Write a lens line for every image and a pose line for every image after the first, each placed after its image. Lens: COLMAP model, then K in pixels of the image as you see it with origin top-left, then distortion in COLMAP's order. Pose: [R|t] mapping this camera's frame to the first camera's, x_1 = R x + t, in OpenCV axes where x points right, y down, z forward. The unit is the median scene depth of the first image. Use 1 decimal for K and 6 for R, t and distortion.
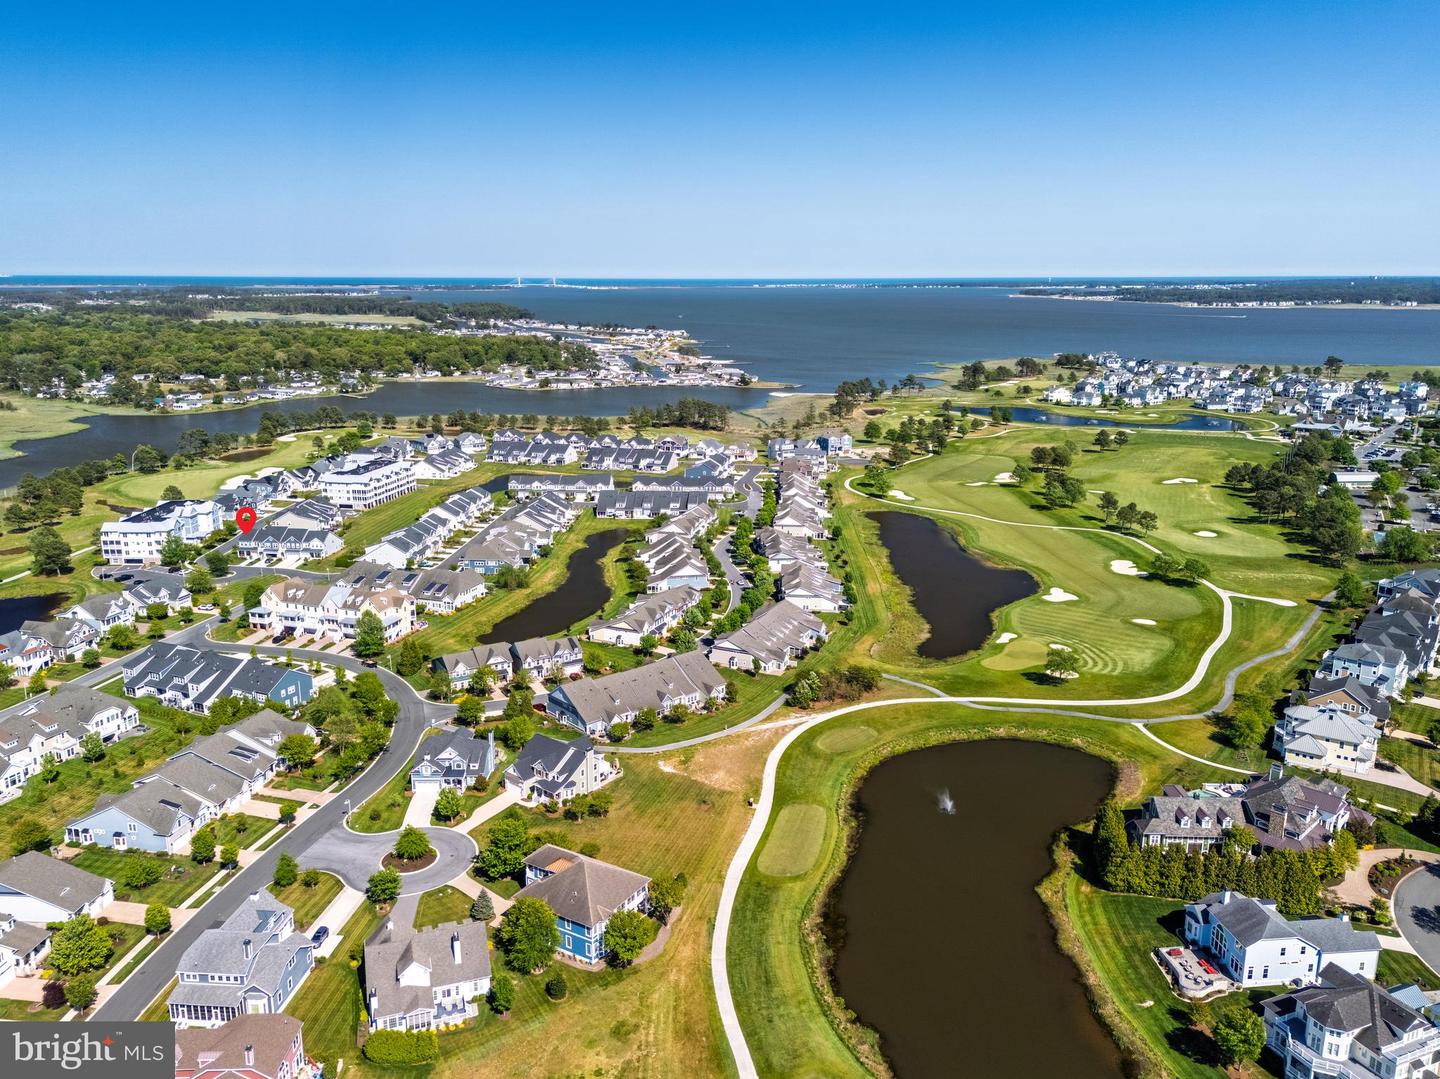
lens RADIAL K [[1087.0, 0, 720.0], [0, 1087.0, 539.5], [0, 0, 1]] dist [0.077153, -0.094702]
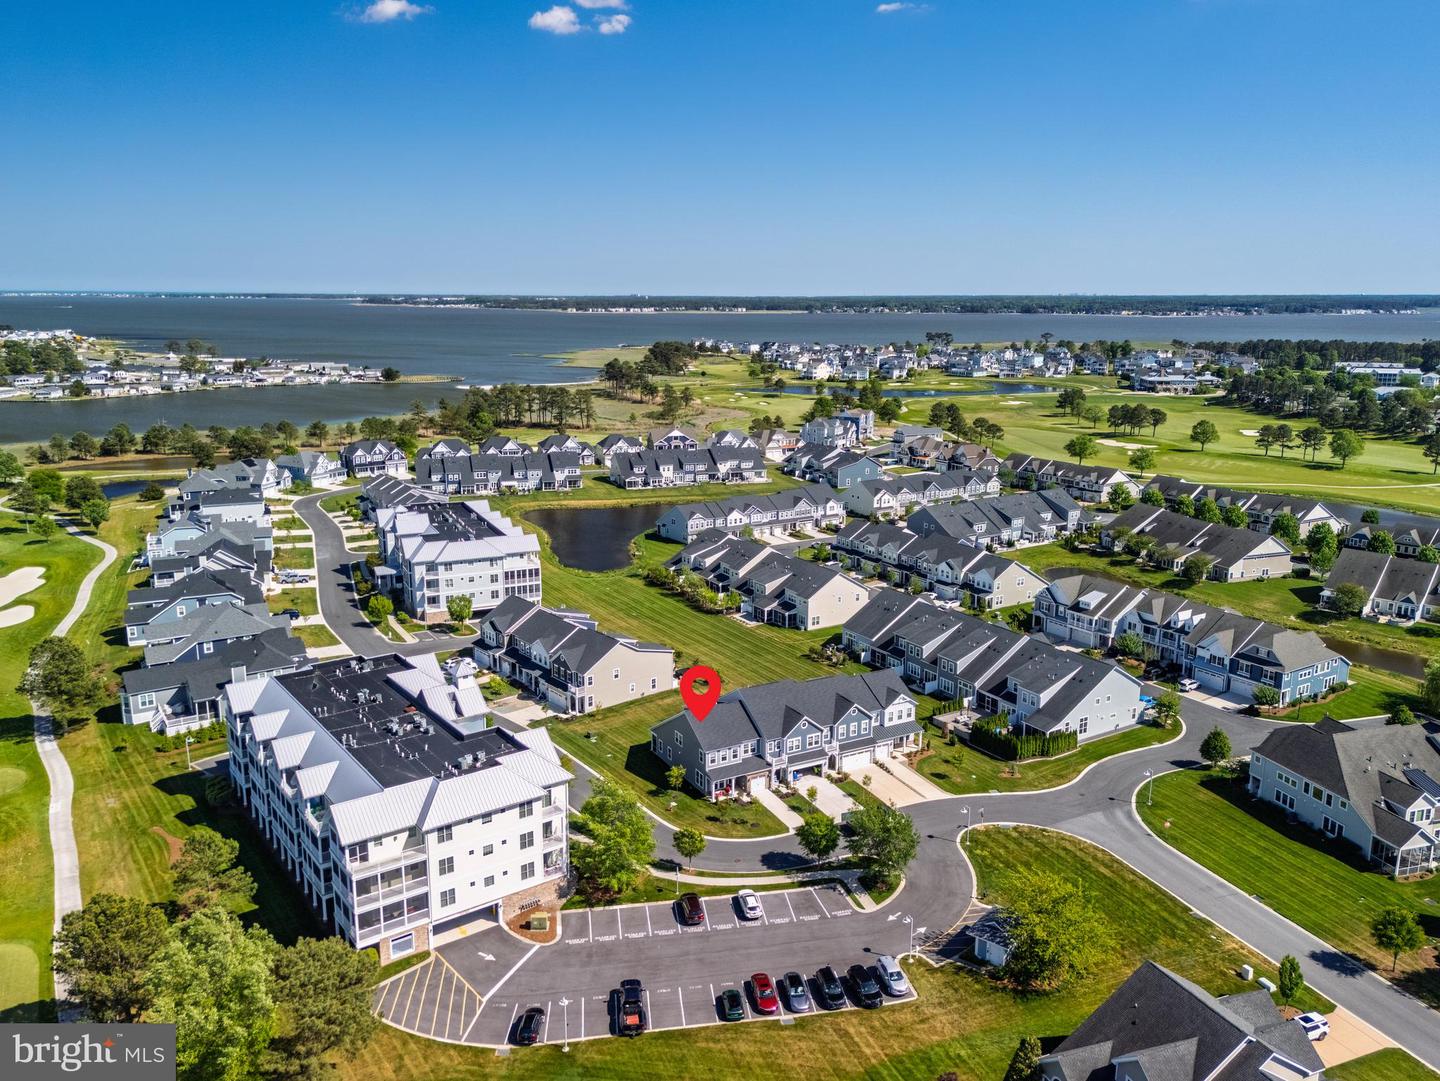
lens RADIAL K [[1087.0, 0, 720.0], [0, 1087.0, 540.5], [0, 0, 1]] dist [0.077153, -0.094702]
pose [[0.805483, -0.126643, 0.578929, -0.399006], [0.135392, 0.990389, 0.028275, -0.045201], [-0.576945, 0.055608, 0.814888, 0.474692]]
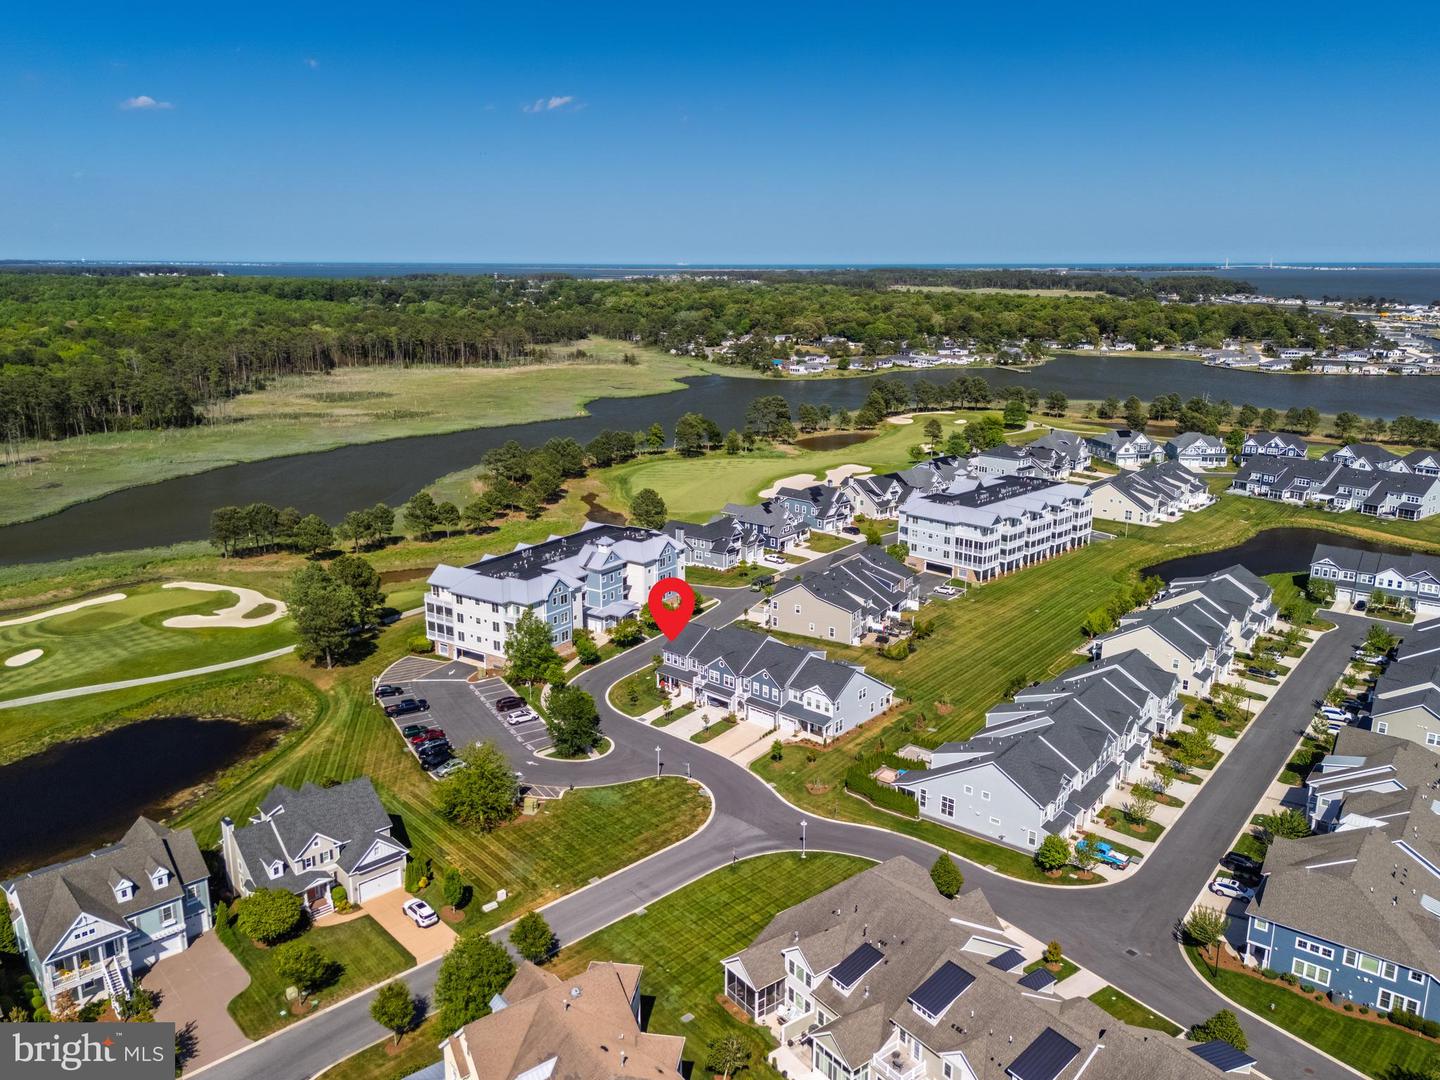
lens RADIAL K [[1087.0, 0, 720.0], [0, 1087.0, 540.0], [0, 0, 1]] dist [0.077153, -0.094702]
pose [[0.829515, 0.138945, -0.540924, -0.128048], [-0.133156, 0.989830, 0.050058, -0.042353], [0.542378, 0.030504, 0.839580, 0.426154]]
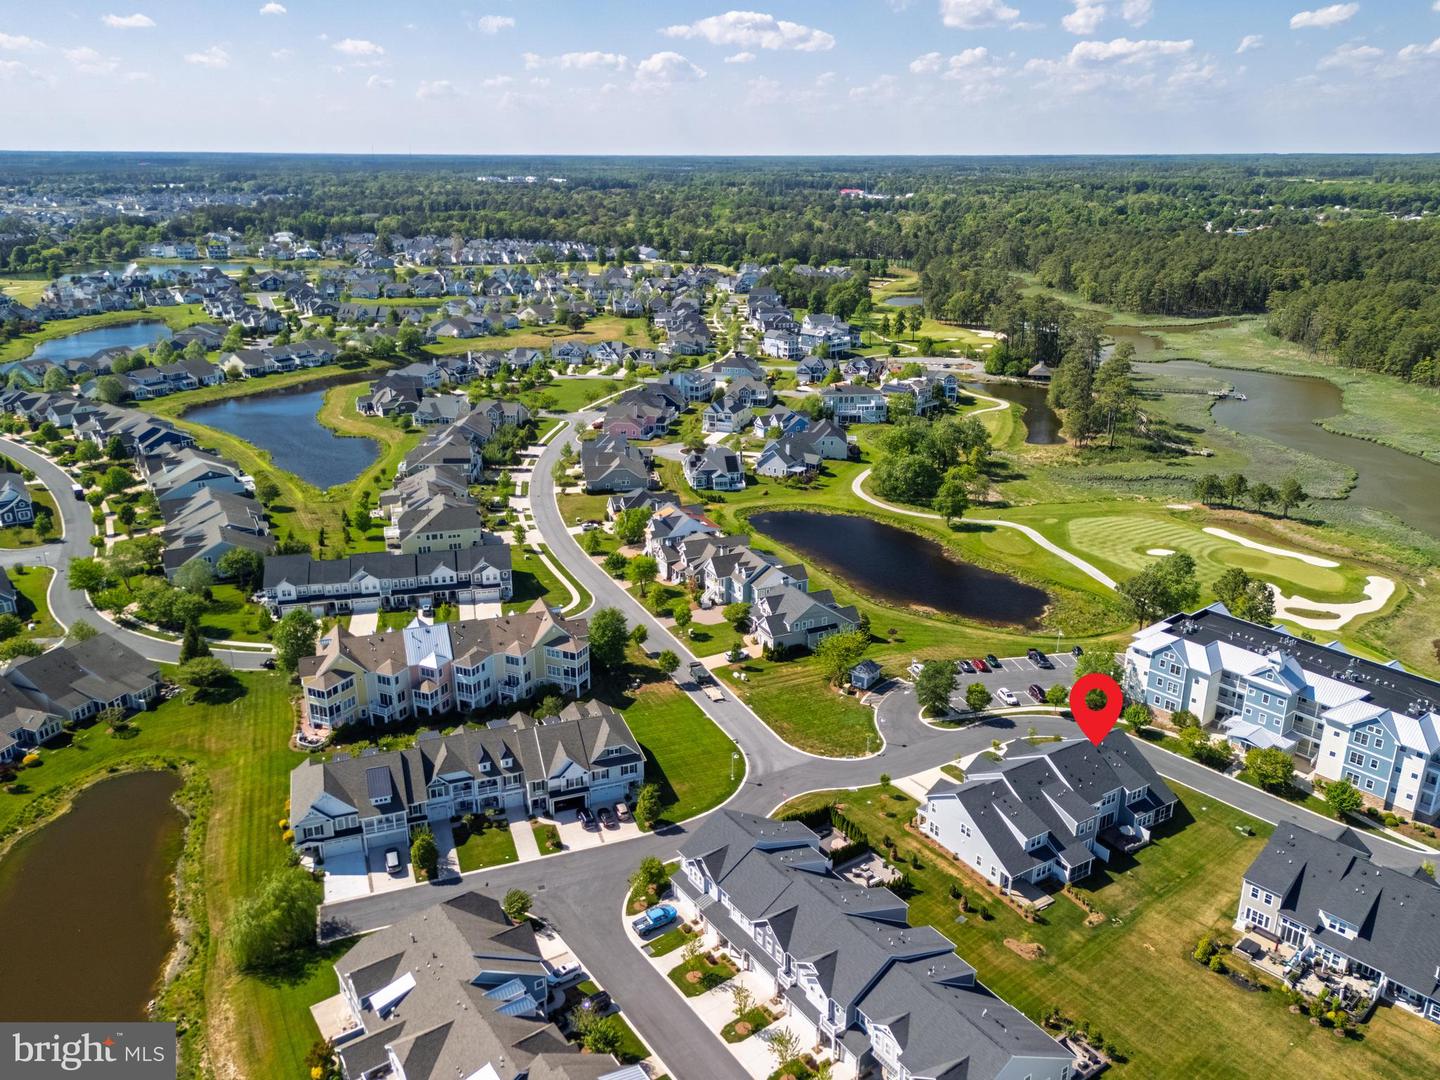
lens RADIAL K [[1087.0, 0, 720.0], [0, 1087.0, 540.0], [0, 0, 1]] dist [0.077153, -0.094702]
pose [[-0.776562, 0.207283, -0.594966, -0.067829], [-0.153597, 0.853553, 0.497851, -0.156829], [0.611031, 0.477998, -0.630999, 0.739447]]
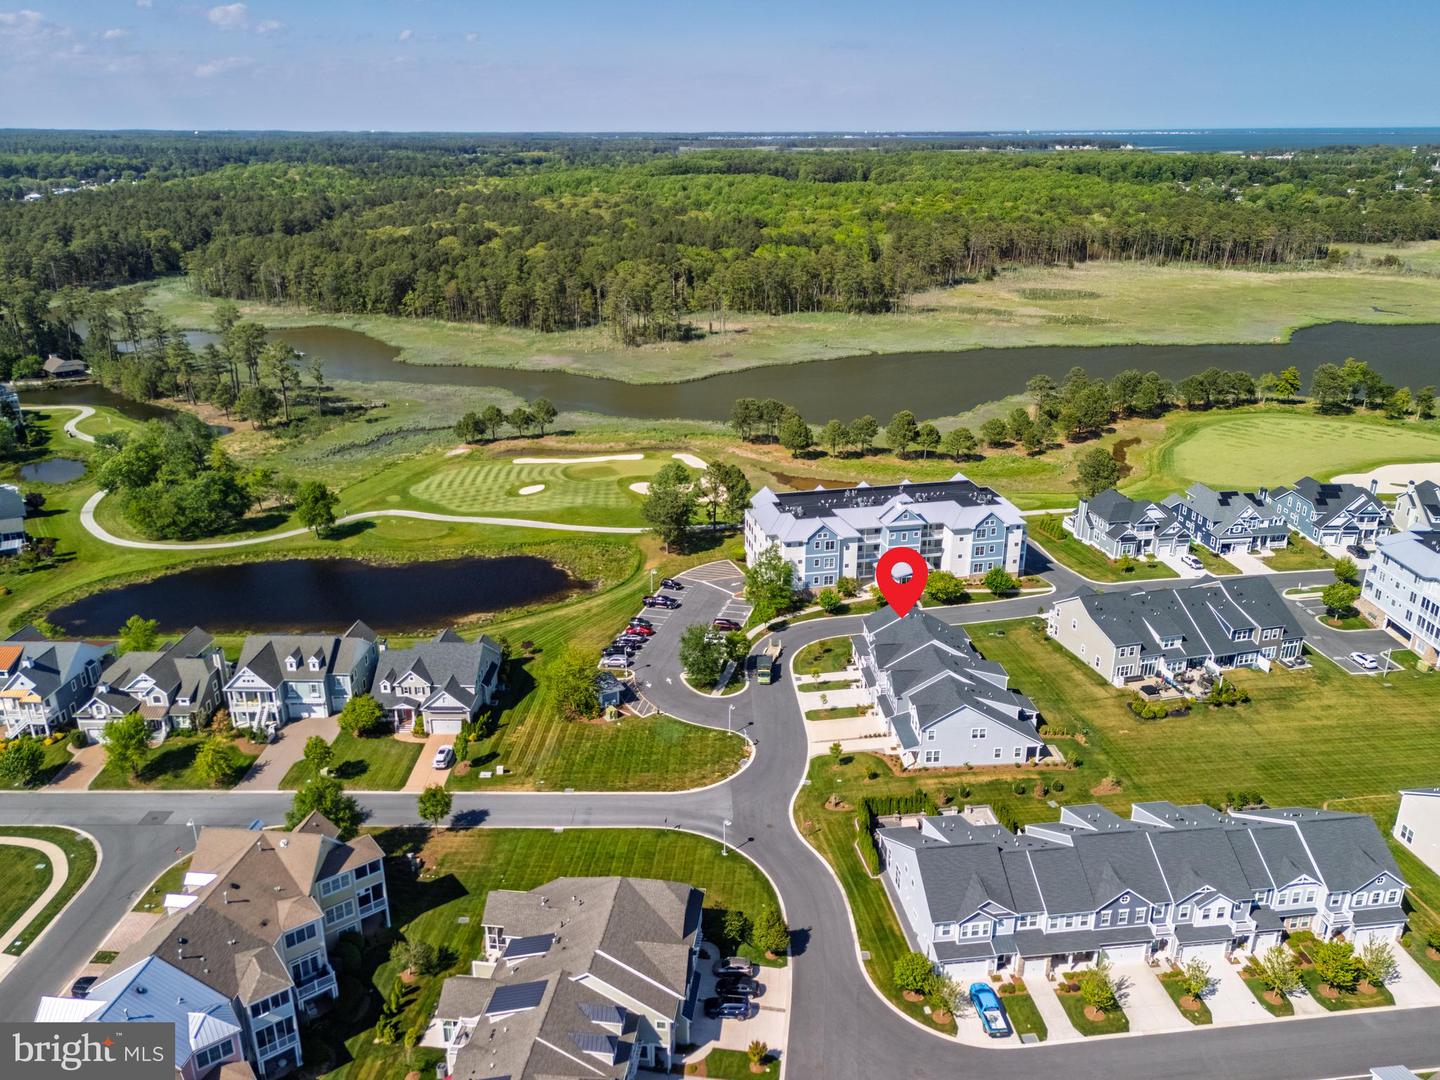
lens RADIAL K [[1087.0, 0, 720.0], [0, 1087.0, 540.0], [0, 0, 1]] dist [0.077153, -0.094702]
pose [[0.200212, 0.343587, -0.917531, -0.051977], [-0.228985, 0.926966, 0.297154, -0.089441], [0.952618, 0.150607, 0.264266, 0.541599]]
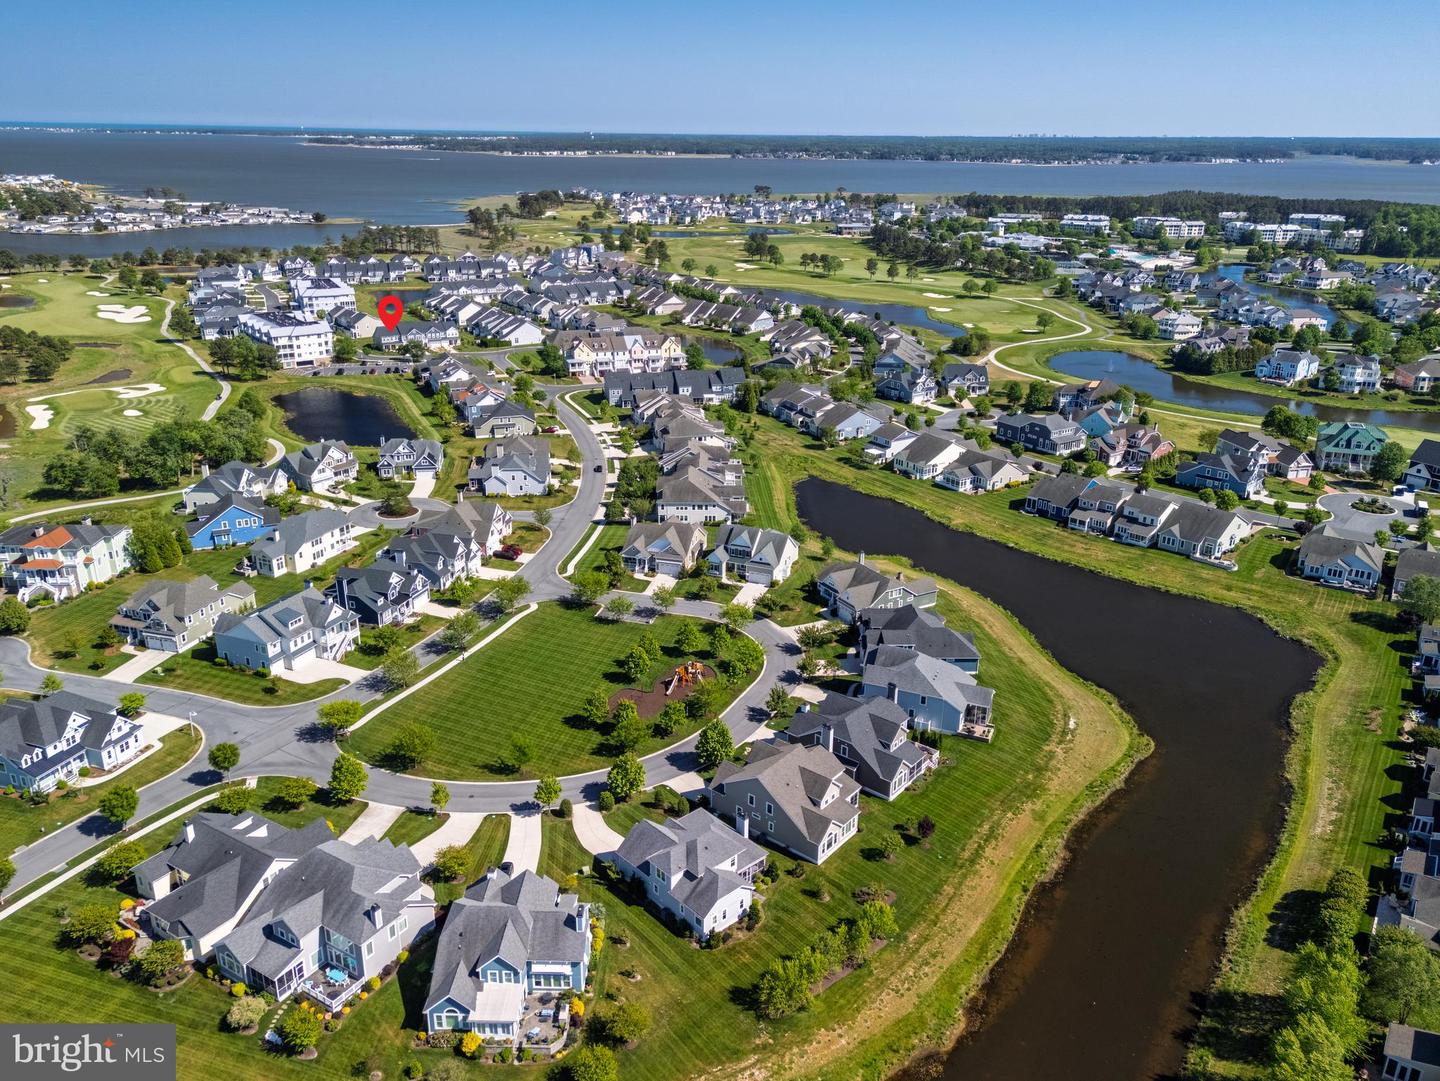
lens RADIAL K [[1071.1, 0, 720.0], [0, 1071.1, 540.5], [0, 0, 1]] dist [0.050294, -0.037276]
pose [[0.786927, -0.209954, 0.580229, -0.550061], [0.133702, 0.976010, 0.171835, 0.039528], [-0.602387, -0.057644, 0.796120, -0.059401]]
